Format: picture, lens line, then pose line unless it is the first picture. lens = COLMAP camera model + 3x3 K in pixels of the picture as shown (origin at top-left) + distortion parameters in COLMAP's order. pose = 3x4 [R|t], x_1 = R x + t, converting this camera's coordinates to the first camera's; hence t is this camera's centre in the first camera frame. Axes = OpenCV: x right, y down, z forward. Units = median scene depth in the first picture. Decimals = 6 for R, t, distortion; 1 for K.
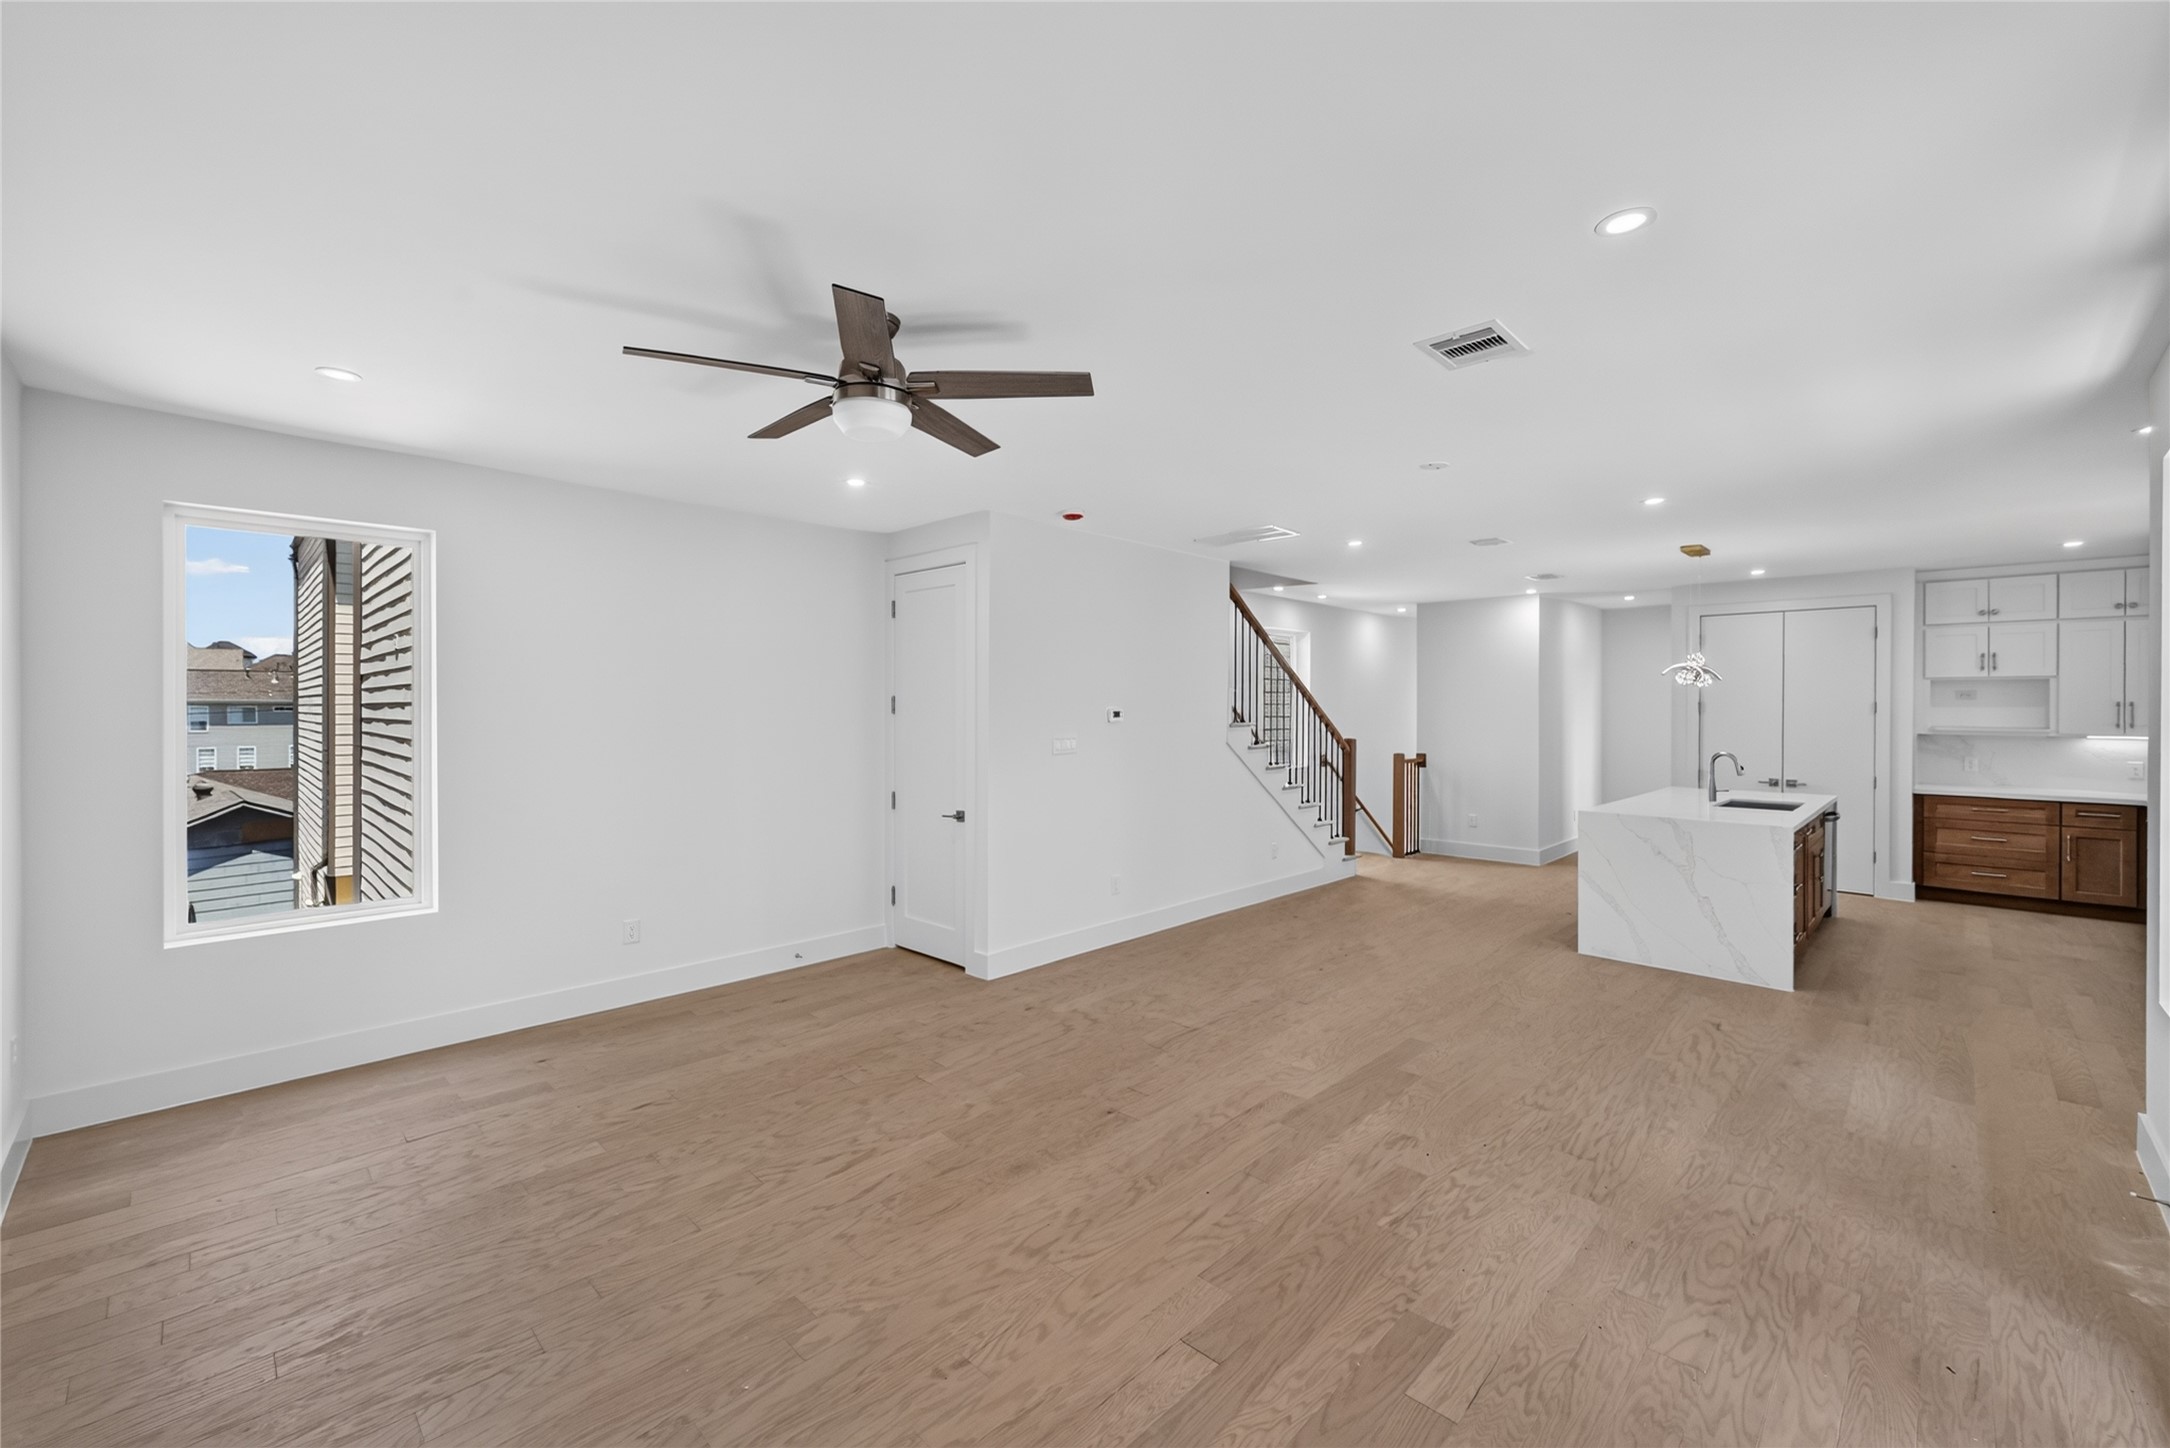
lens RADIAL K [[858.5, 0, 1082.9], [0, 858.5, 715.2], [0, 0, 1]] dist [-0.005832, -0.001393]
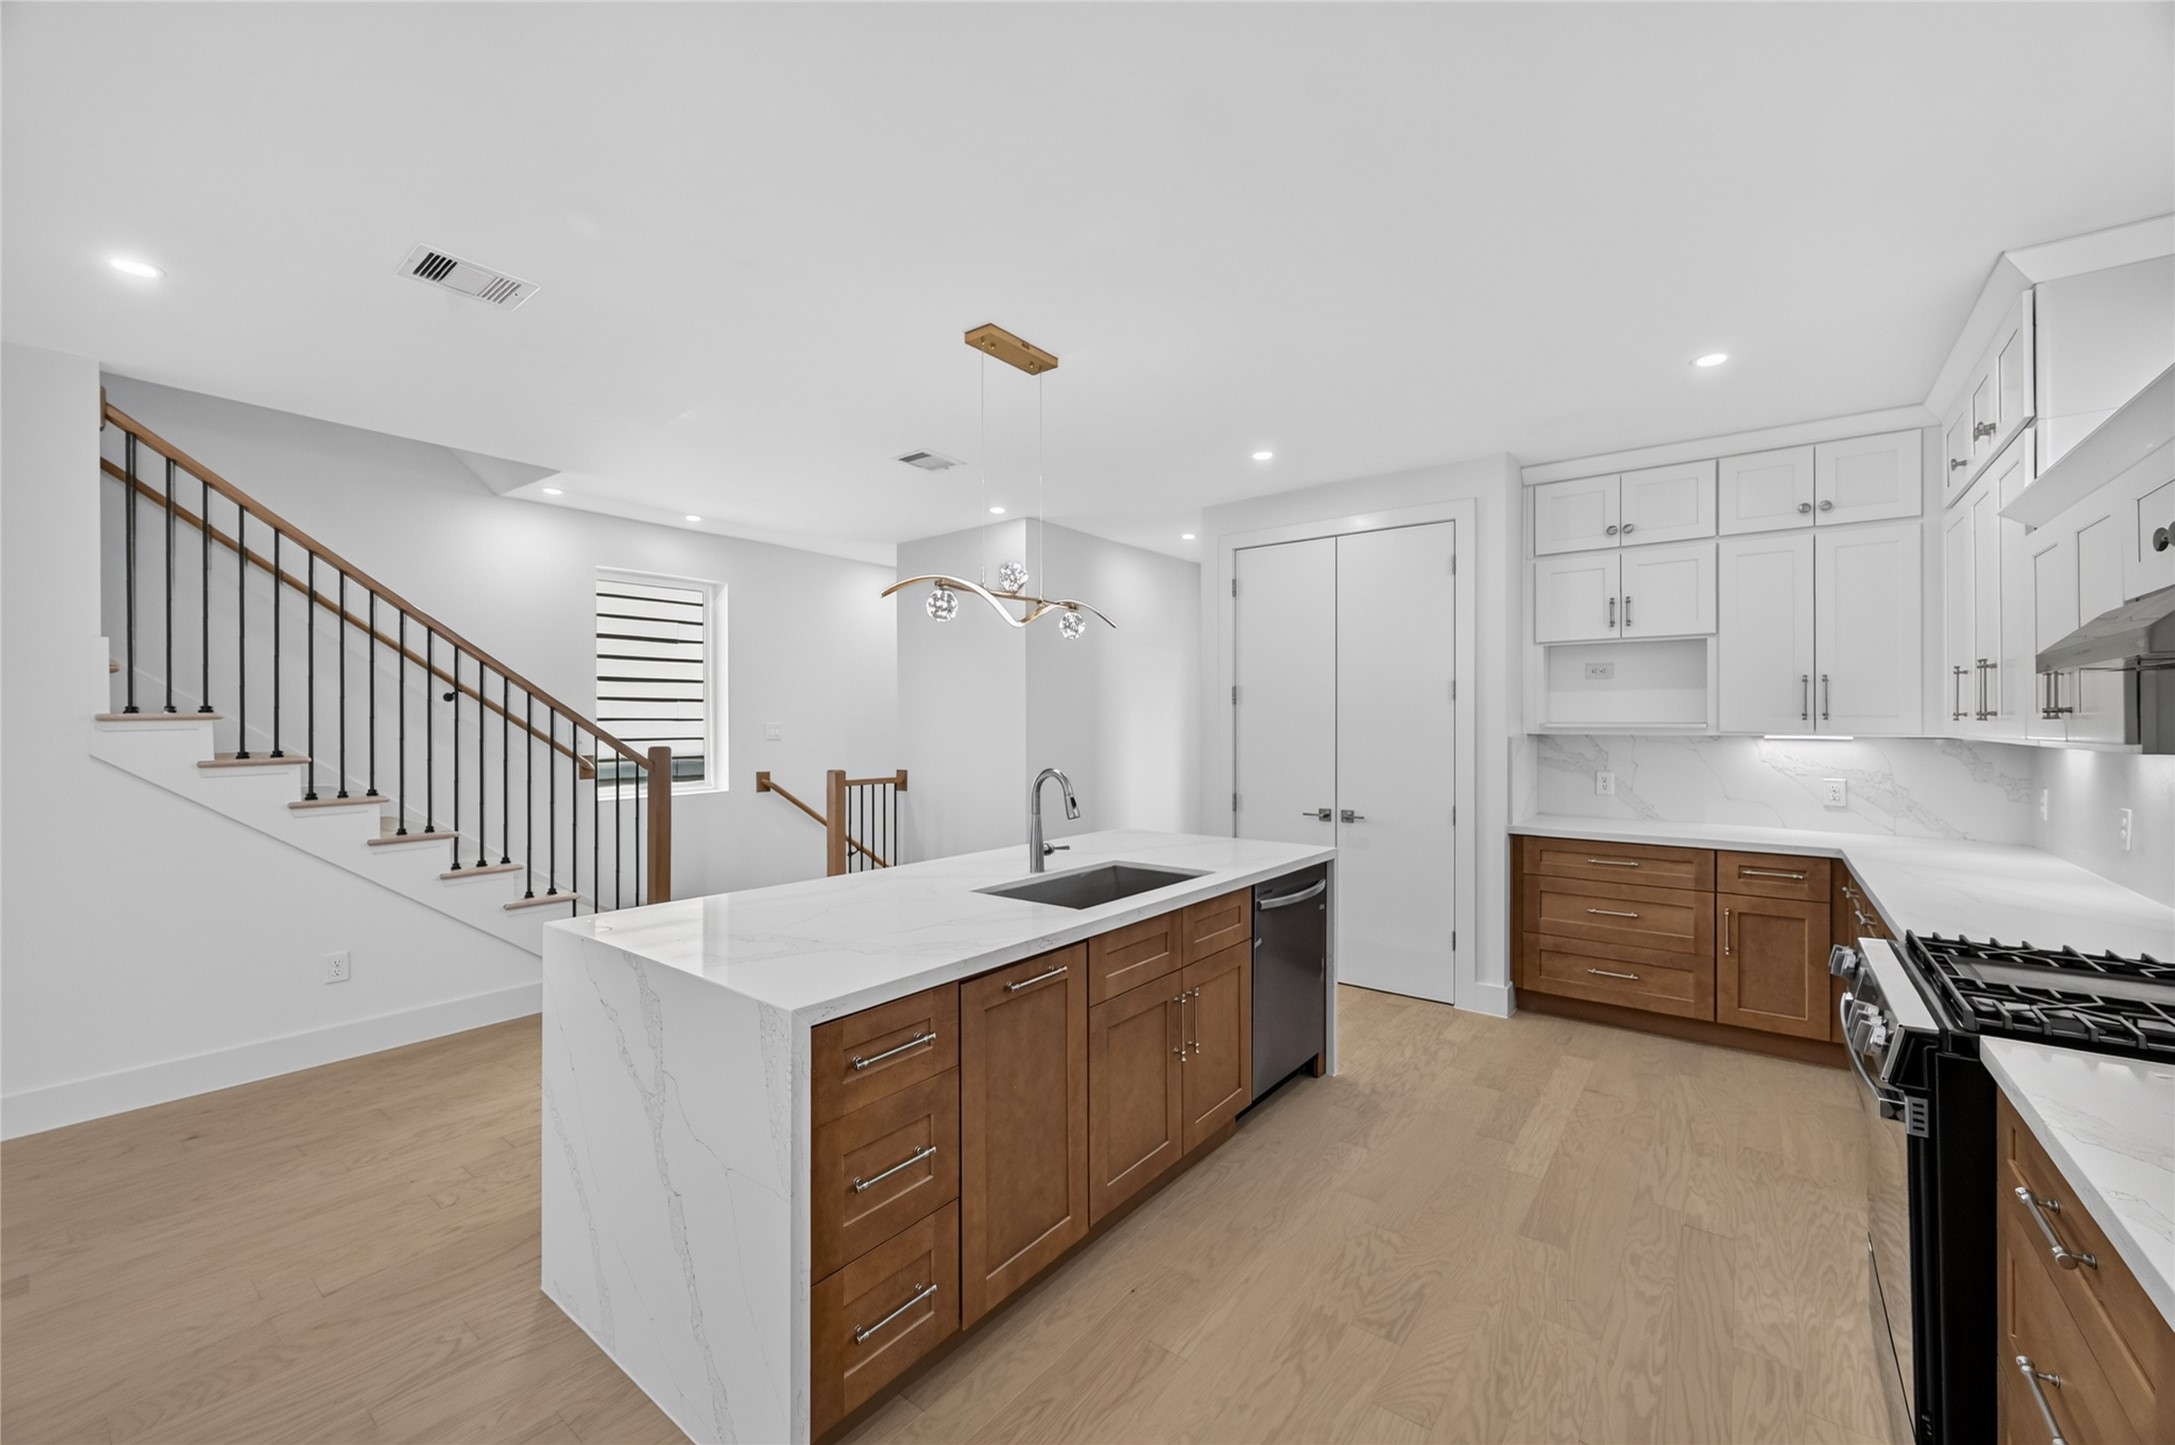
lens RADIAL K [[860.5, 0, 1086.6], [0, 860.5, 723.8], [0, 0, 1]] dist [-0.005832, -0.001393]
pose [[0.993660, -0.001536, 0.112419, 0.627072], [0.002256, 0.999978, -0.006273, 0.018735], [-0.112407, 0.006487, 0.993641, 0.446753]]
